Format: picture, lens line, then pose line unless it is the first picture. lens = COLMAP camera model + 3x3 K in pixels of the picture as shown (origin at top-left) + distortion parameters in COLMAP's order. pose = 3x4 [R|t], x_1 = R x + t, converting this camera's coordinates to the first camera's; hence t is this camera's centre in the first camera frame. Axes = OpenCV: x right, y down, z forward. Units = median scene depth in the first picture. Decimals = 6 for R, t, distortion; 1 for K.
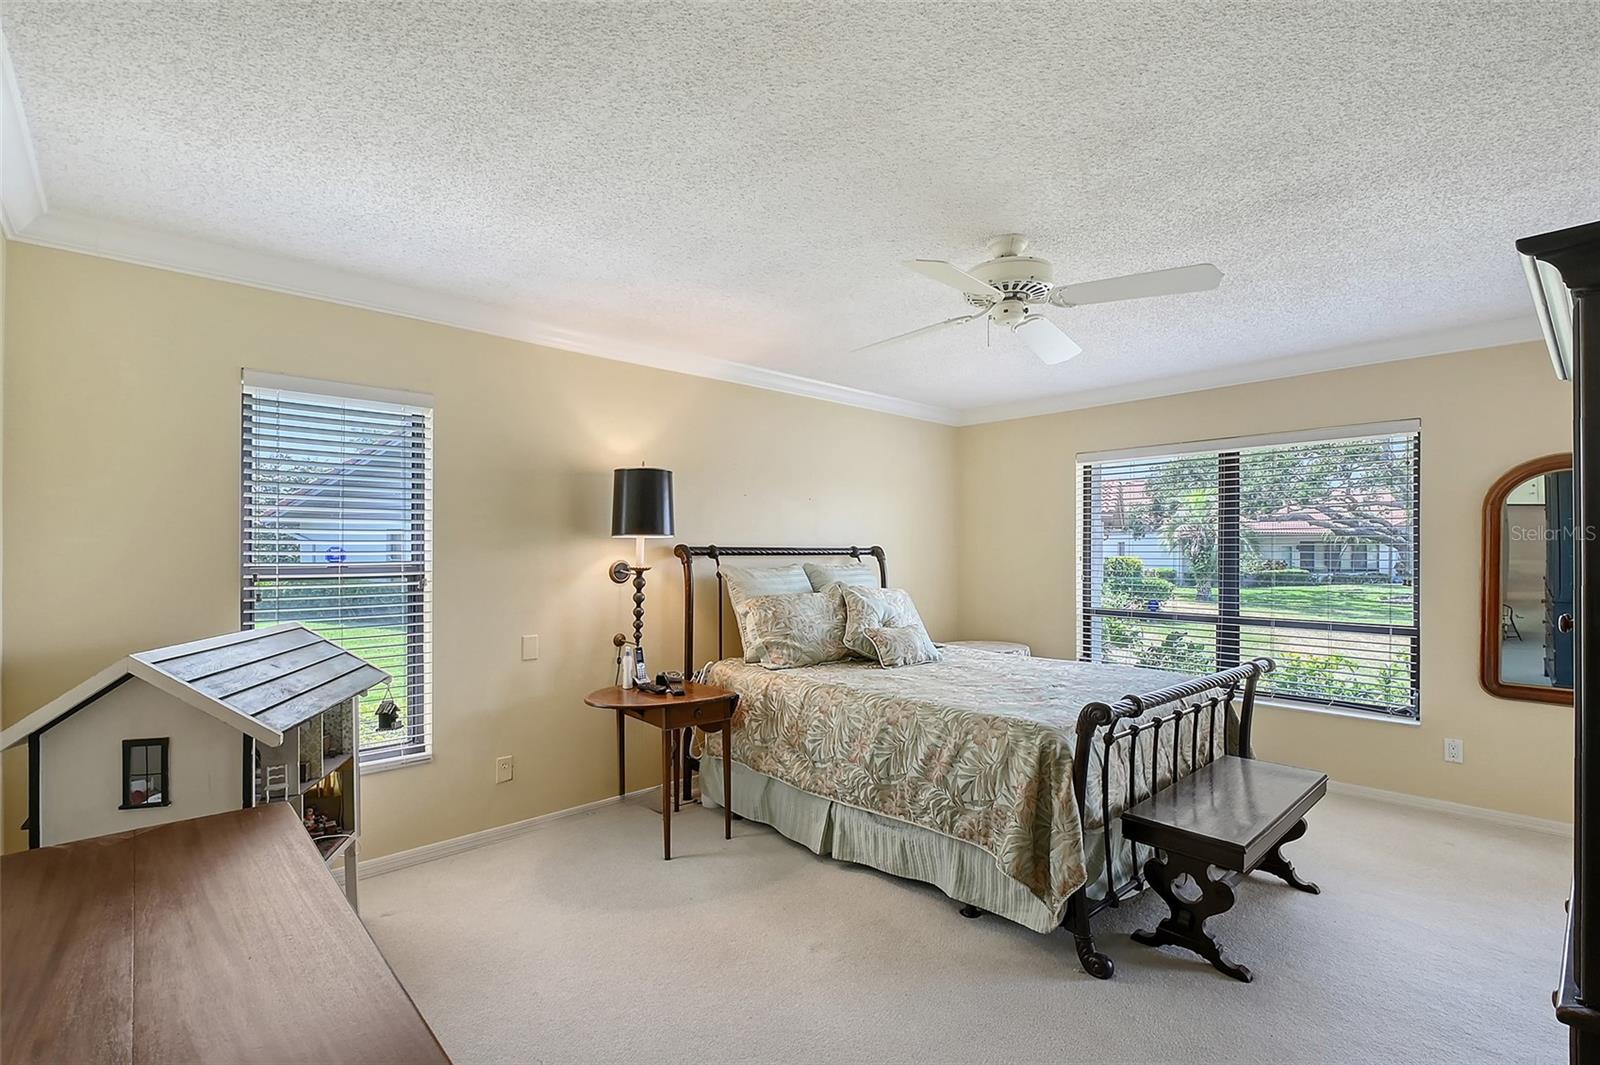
lens RADIAL K [[727.8, 0, 810.5], [0, 727.8, 543.9], [0, 0, 1]] dist [-0.002465, -0.000397]
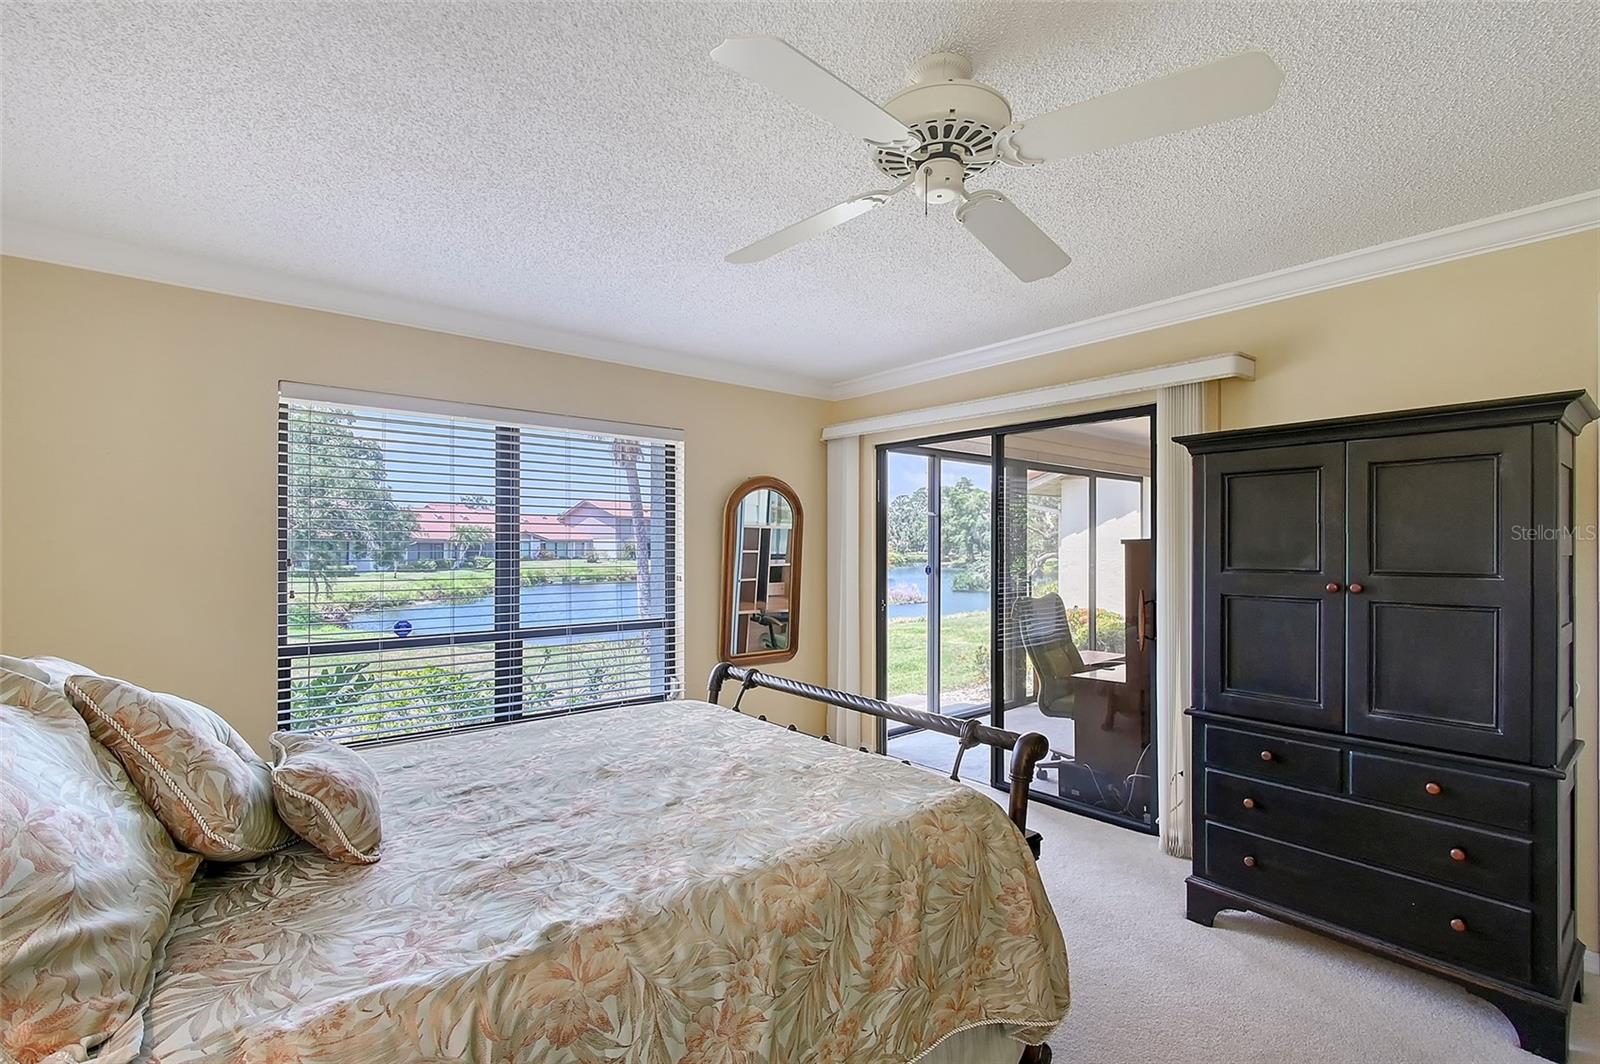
lens RADIAL K [[727.8, 0, 807.0], [0, 727.8, 544.1], [0, 0, 1]] dist [-0.002465, -0.000397]
pose [[0.024958, 0.007028, 0.999664, -0.220785], [-0.006234, 0.999957, -0.006875, 0.006864], [-0.999669, -0.006060, 0.025001, 0.638128]]
